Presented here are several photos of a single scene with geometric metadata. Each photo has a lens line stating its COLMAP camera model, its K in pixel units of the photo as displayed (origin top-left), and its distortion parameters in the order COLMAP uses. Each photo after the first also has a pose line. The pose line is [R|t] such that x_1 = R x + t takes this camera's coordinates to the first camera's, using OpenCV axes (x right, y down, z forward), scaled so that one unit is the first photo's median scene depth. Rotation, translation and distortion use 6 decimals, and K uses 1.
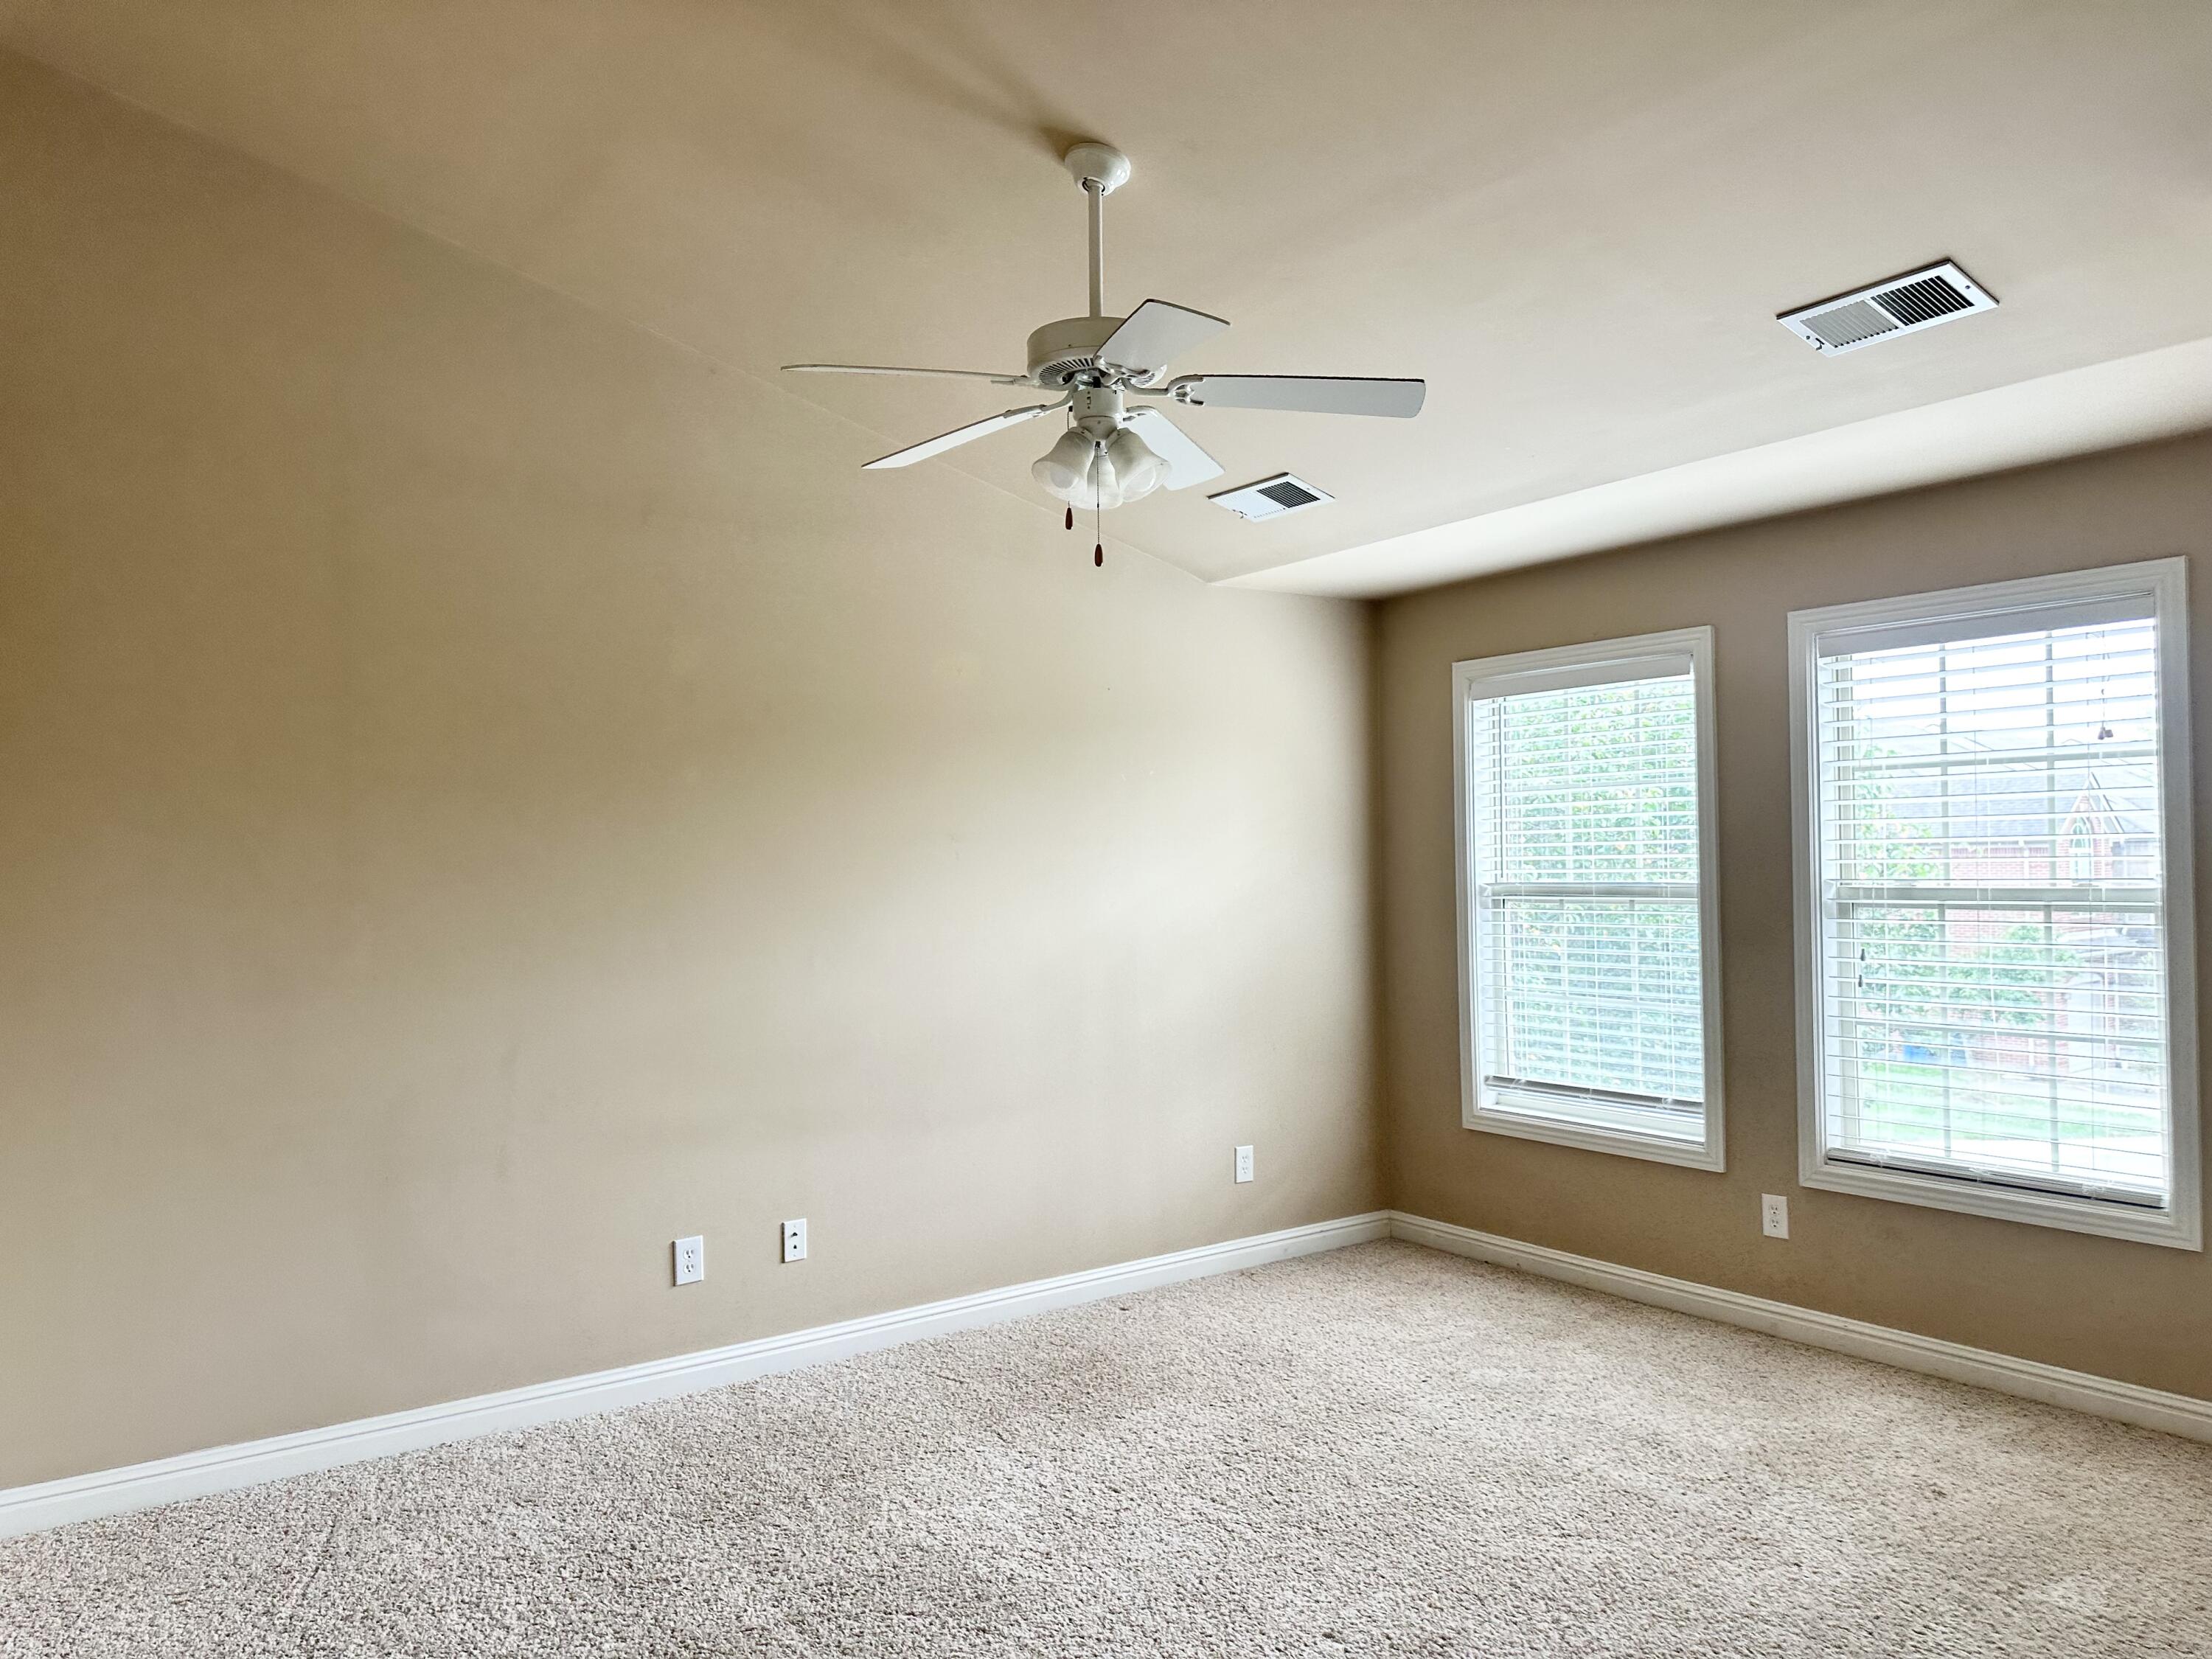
lens RADIAL K [[1555.3, 0, 1097.9], [0, 1555.3, 816.7], [0, 0, 1]] dist [0.083790, -0.085165]
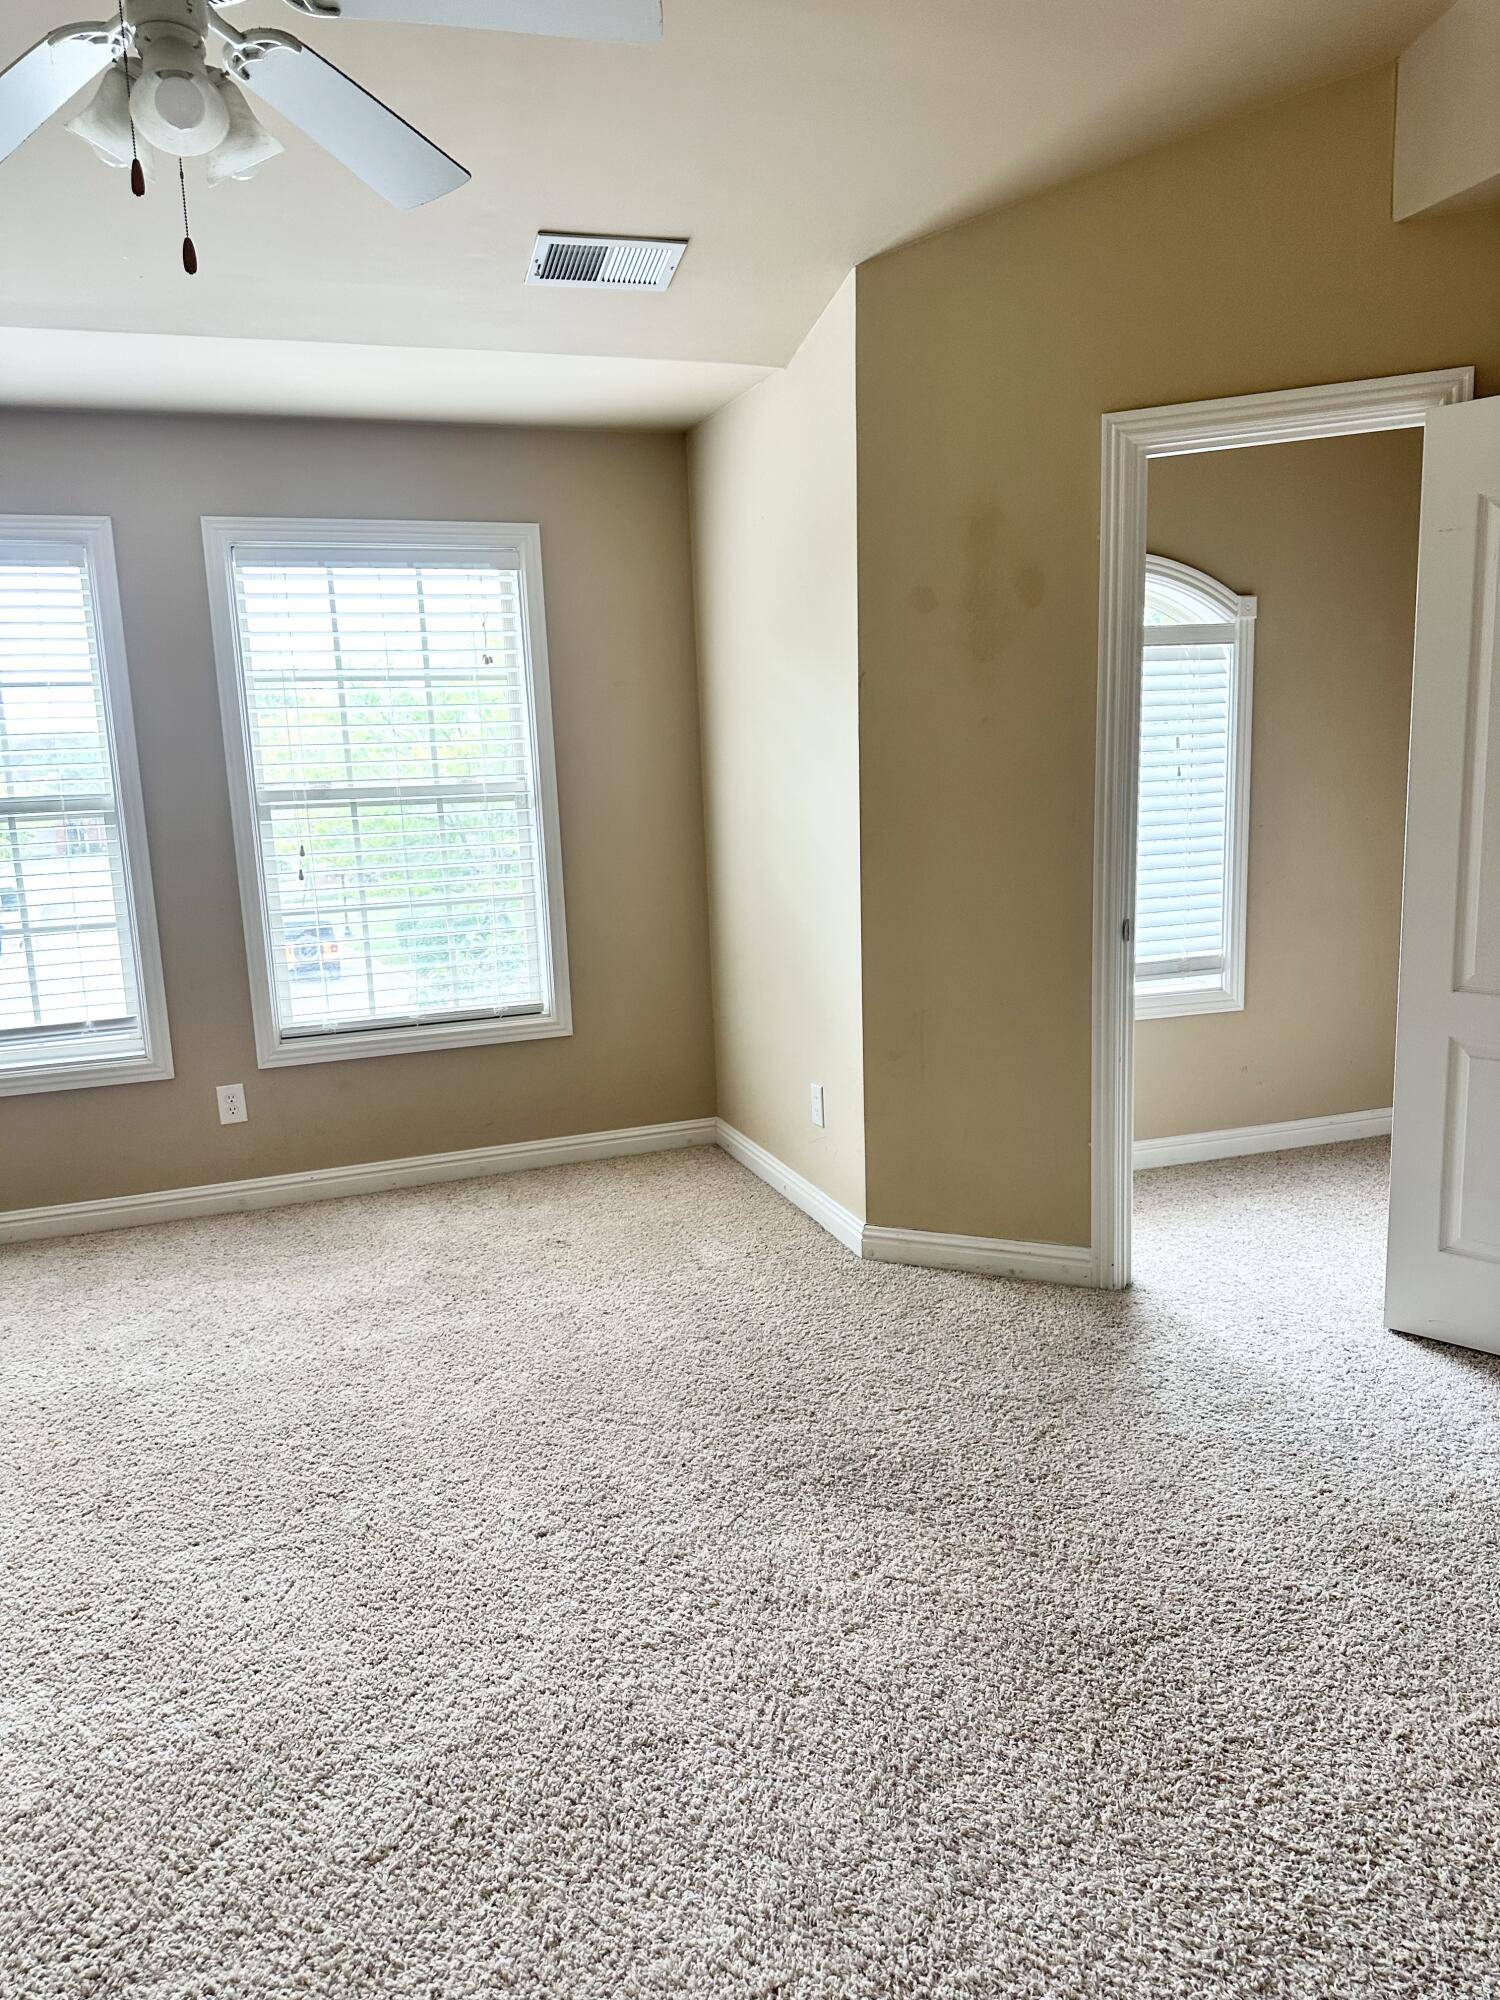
lens RADIAL K [[1406.2, 0, 755.4], [0, 1406.2, 996.7], [0, 0, 1]] dist [0.083790, -0.085165]
pose [[0.283570, -0.158022, 0.945842, -0.430188], [0.009436, 0.986741, 0.162026, 0.033379], [-0.958905, -0.037021, 0.281302, 0.456099]]
